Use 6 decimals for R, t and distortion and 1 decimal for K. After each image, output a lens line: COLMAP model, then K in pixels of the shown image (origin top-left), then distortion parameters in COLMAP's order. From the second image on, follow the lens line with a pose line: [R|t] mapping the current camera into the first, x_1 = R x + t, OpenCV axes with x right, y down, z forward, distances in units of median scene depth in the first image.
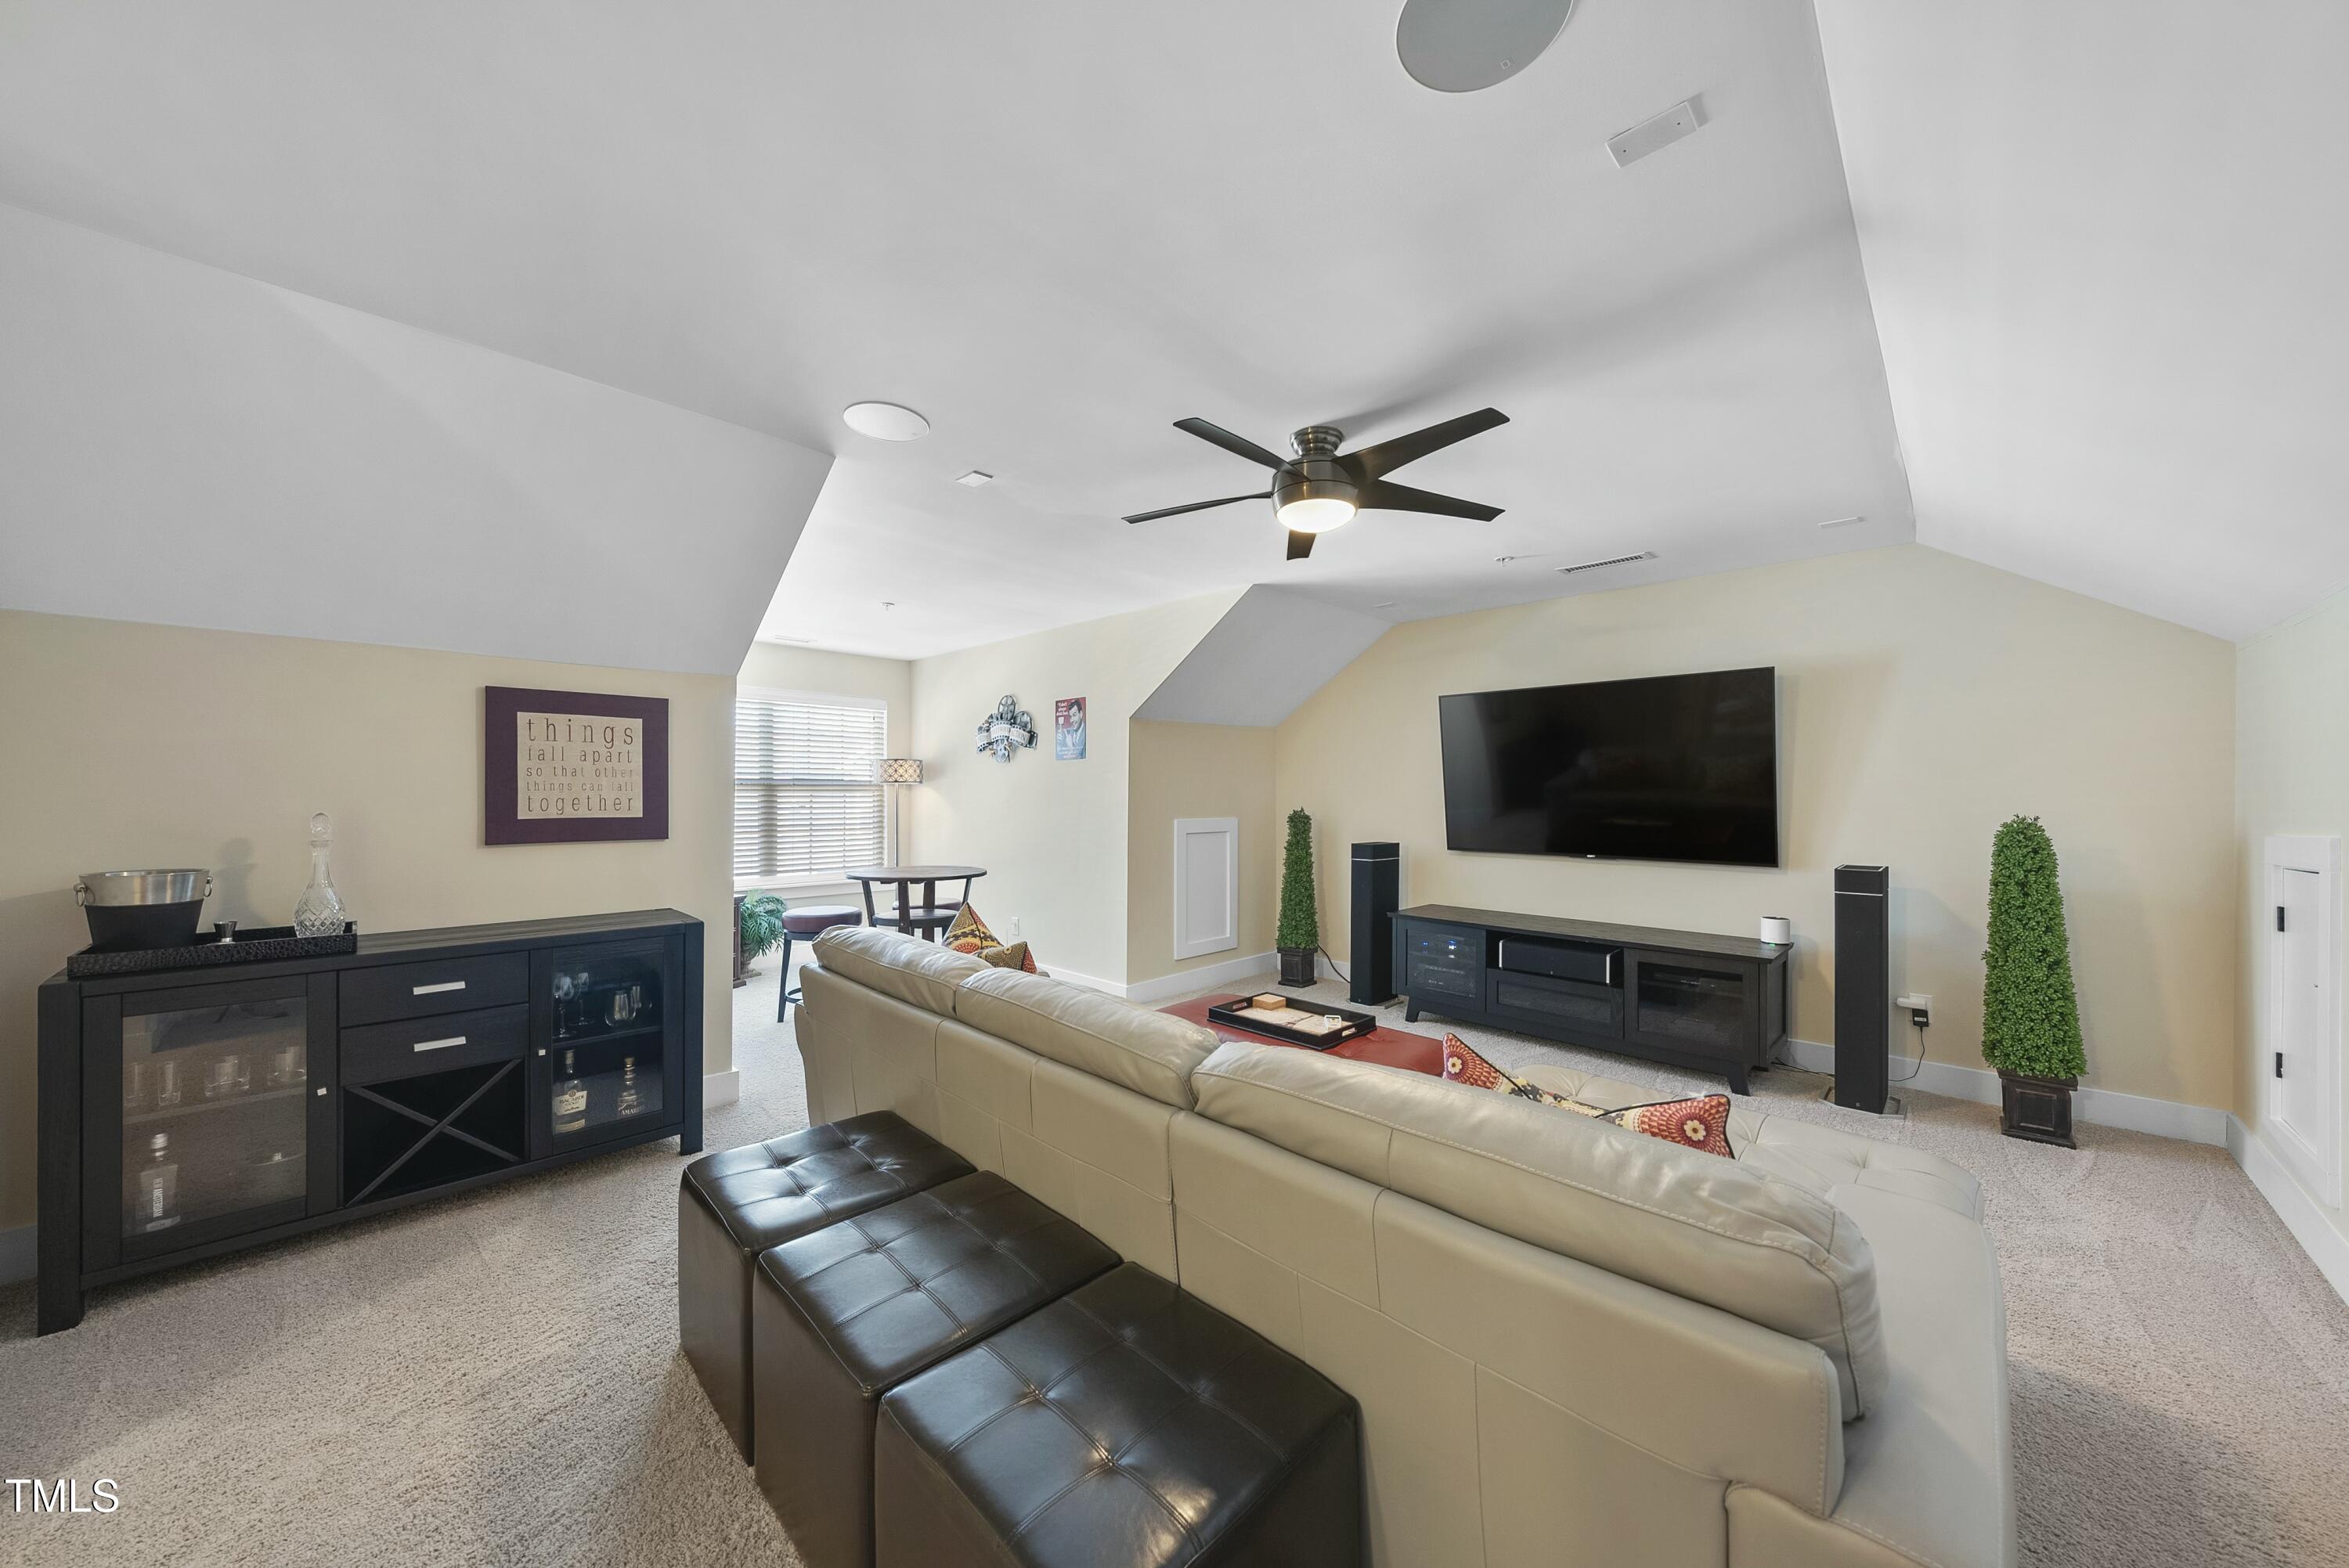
lens RADIAL K [[801.5, 0, 1174.5], [0, 801.5, 784.0], [0, 0, 1]] dist [-0.000262, -0.000029]
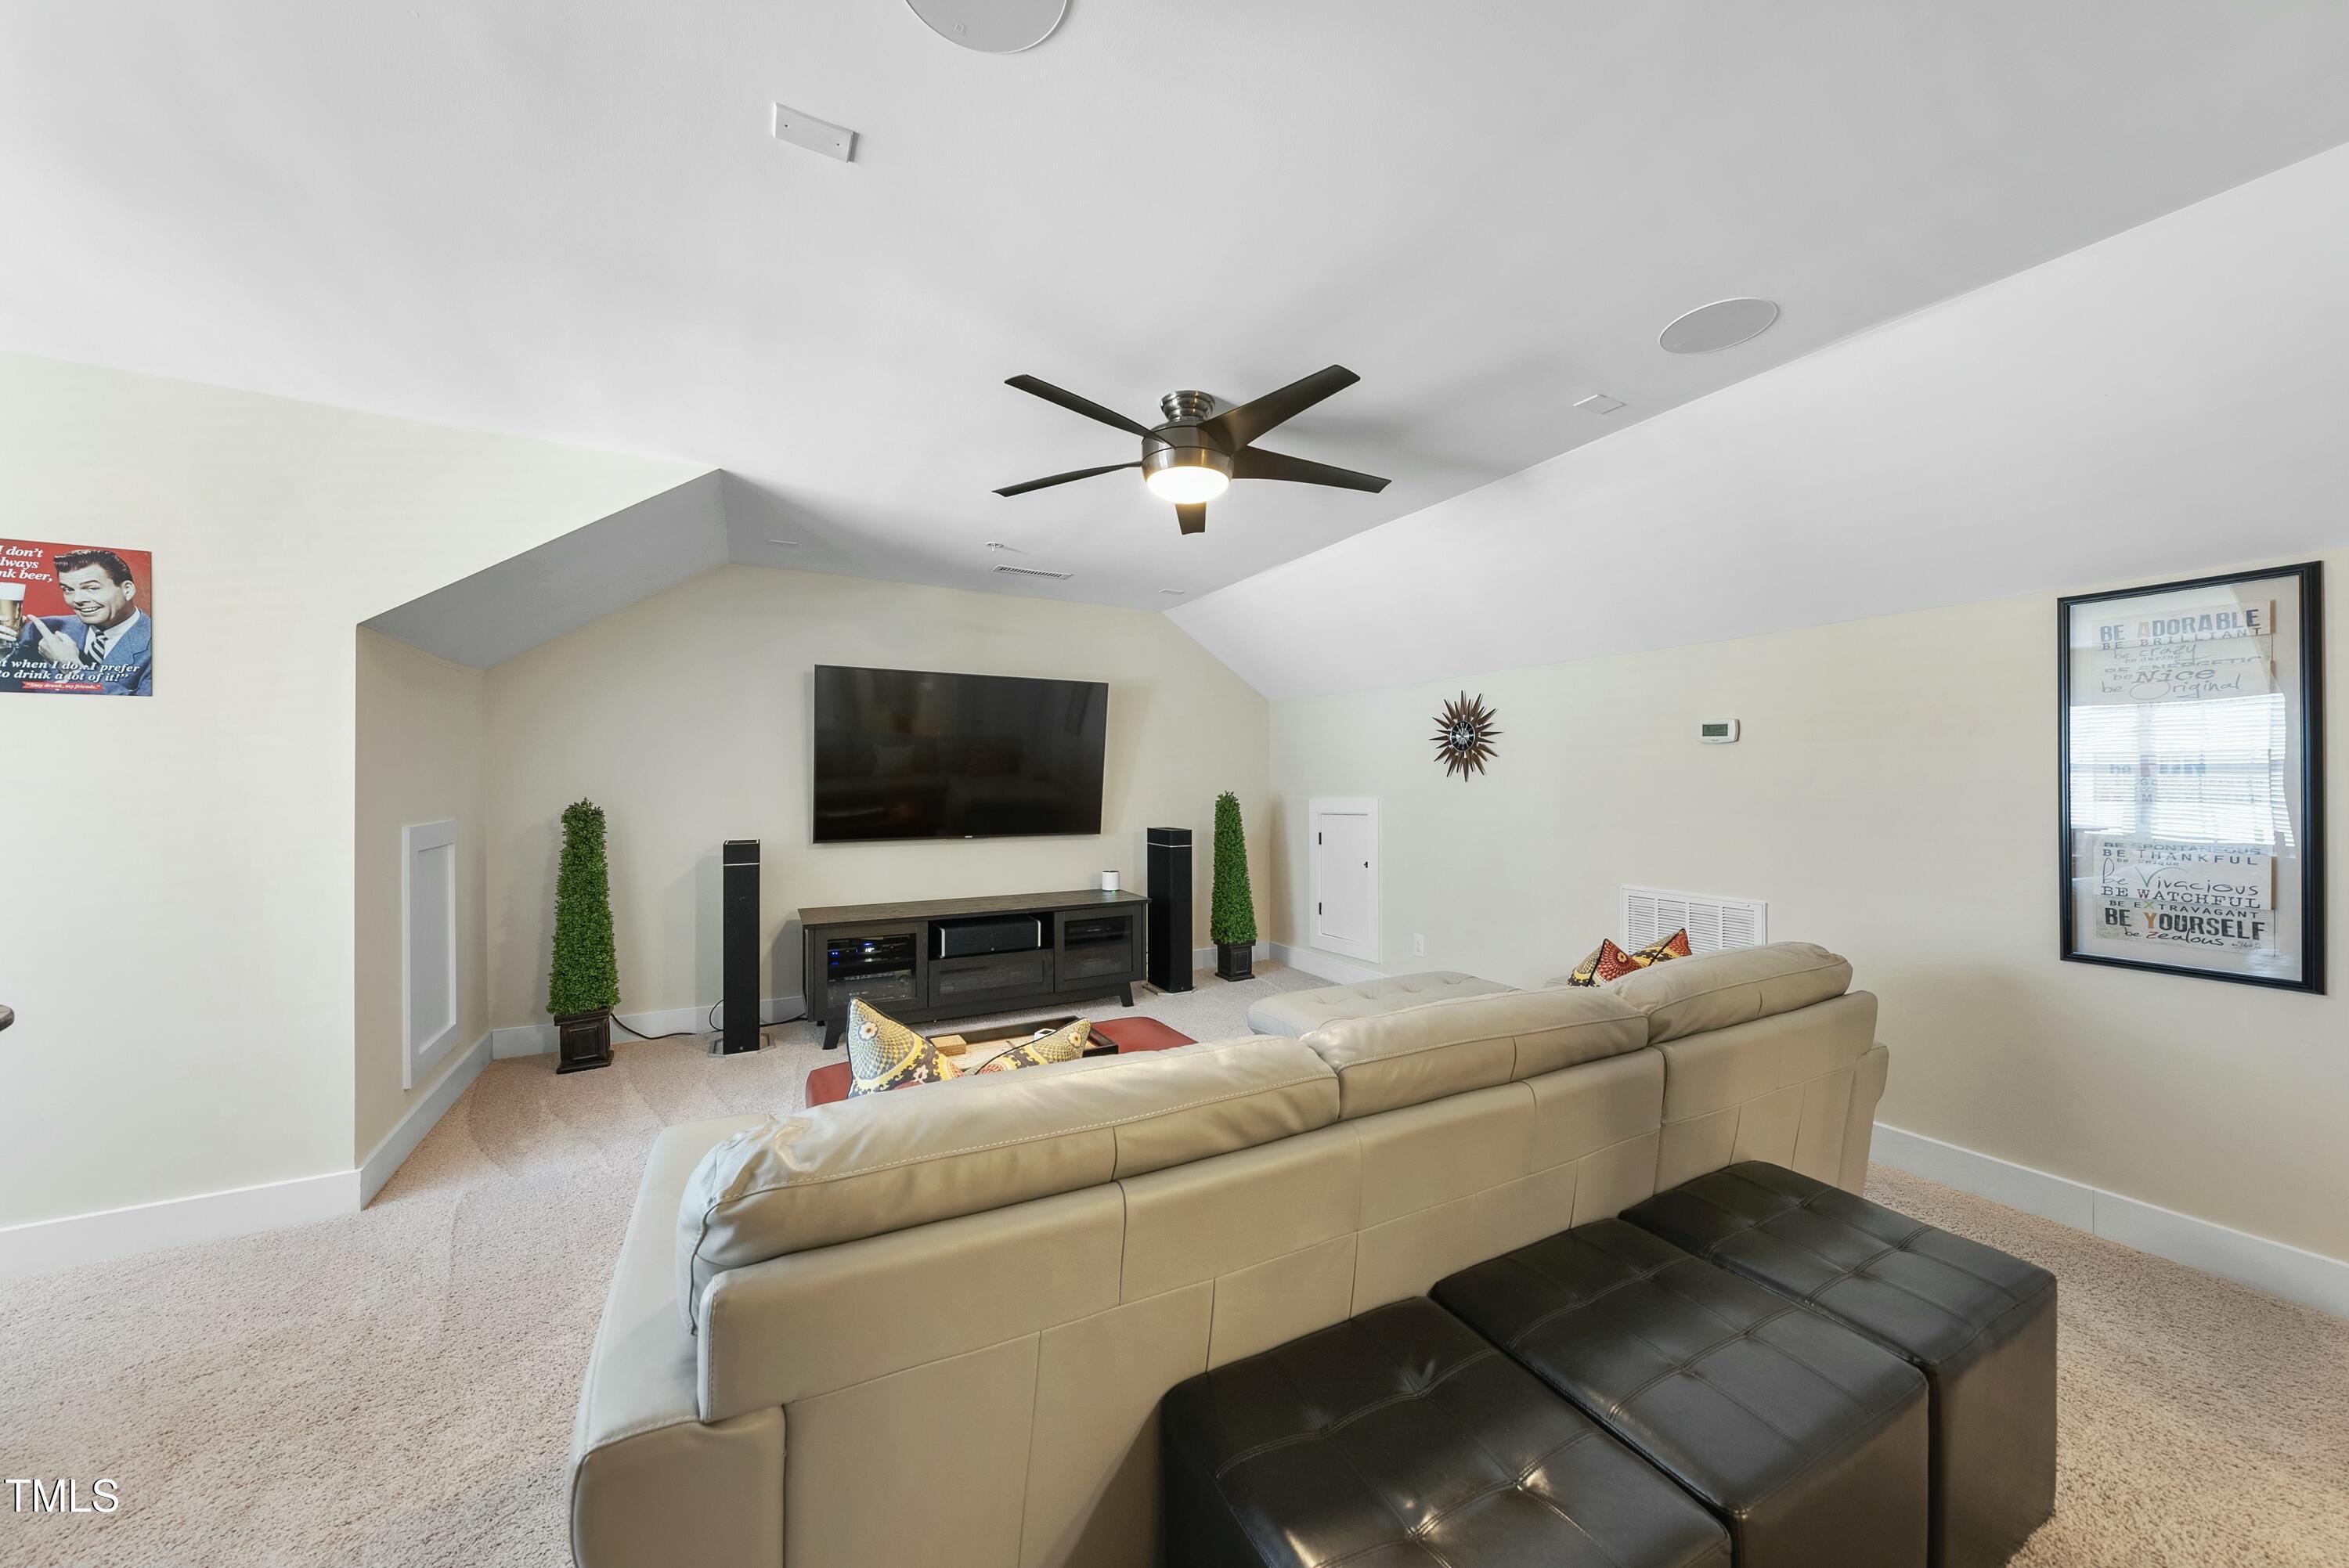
lens RADIAL K [[809.7, 0, 1170.0], [0, 809.7, 777.8], [0, 0, 1]] dist [-0.000720, -0.000061]
pose [[0.304632, 0.000506, 0.952470, -0.471369], [-0.011688, 0.999927, 0.003207, 0.005395], [-0.952398, -0.012110, 0.304615, 0.462875]]
